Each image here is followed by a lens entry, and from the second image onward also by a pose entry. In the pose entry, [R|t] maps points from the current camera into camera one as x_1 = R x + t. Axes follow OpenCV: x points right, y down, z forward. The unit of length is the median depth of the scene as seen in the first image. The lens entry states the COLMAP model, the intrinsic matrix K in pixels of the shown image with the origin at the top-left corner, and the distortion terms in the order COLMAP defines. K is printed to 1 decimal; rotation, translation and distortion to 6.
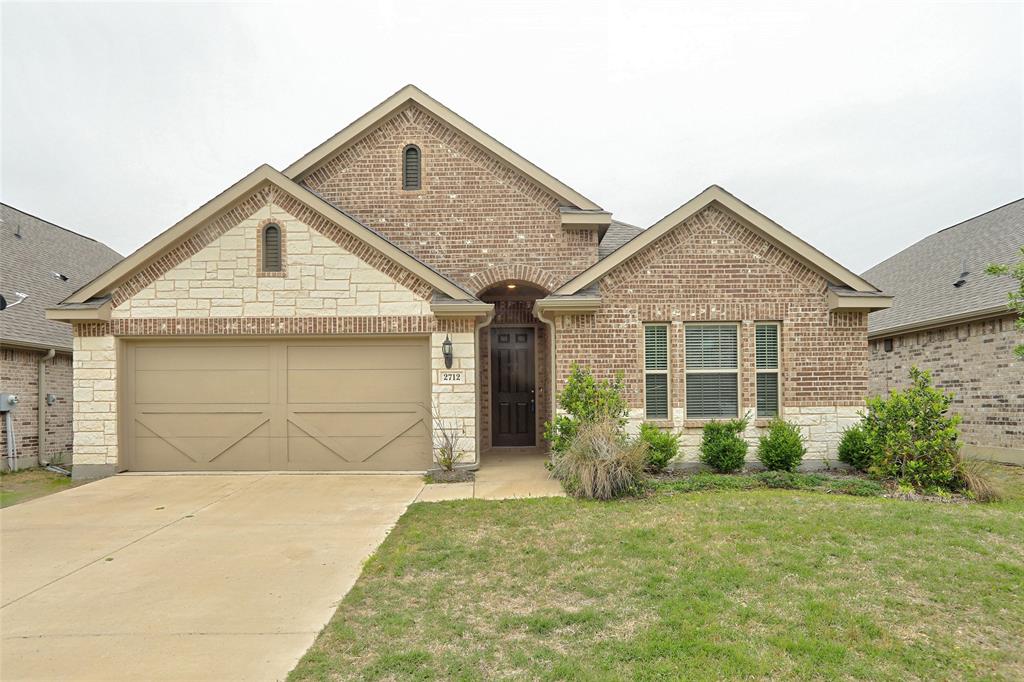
lens RADIAL K [[585.9, 0, 505.5], [0, 585.9, 336.8], [0, 0, 1]] dist [-0.050558, 0.039127]
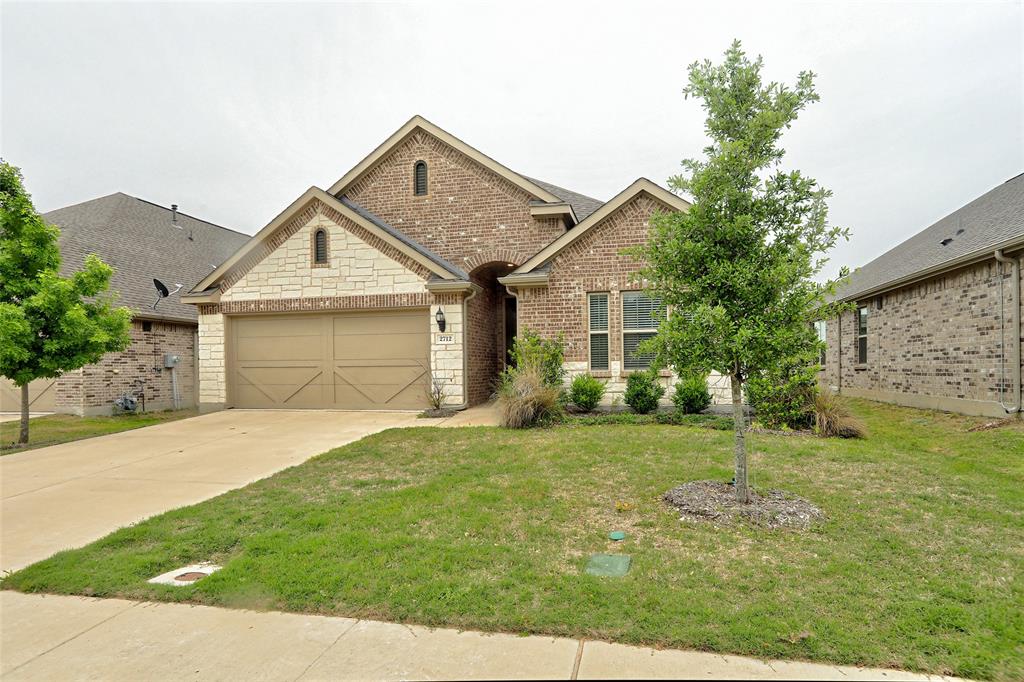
lens RADIAL K [[562.8, 0, 512.9], [0, 562.8, 301.3], [0, 0, 1]] dist [-0.036353, 0.000753]
pose [[0.974906, -0.028929, -0.220730, 0.332101], [0.028564, 0.999580, -0.004846, -0.004335], [0.220778, -0.001581, 0.975323, -0.190827]]
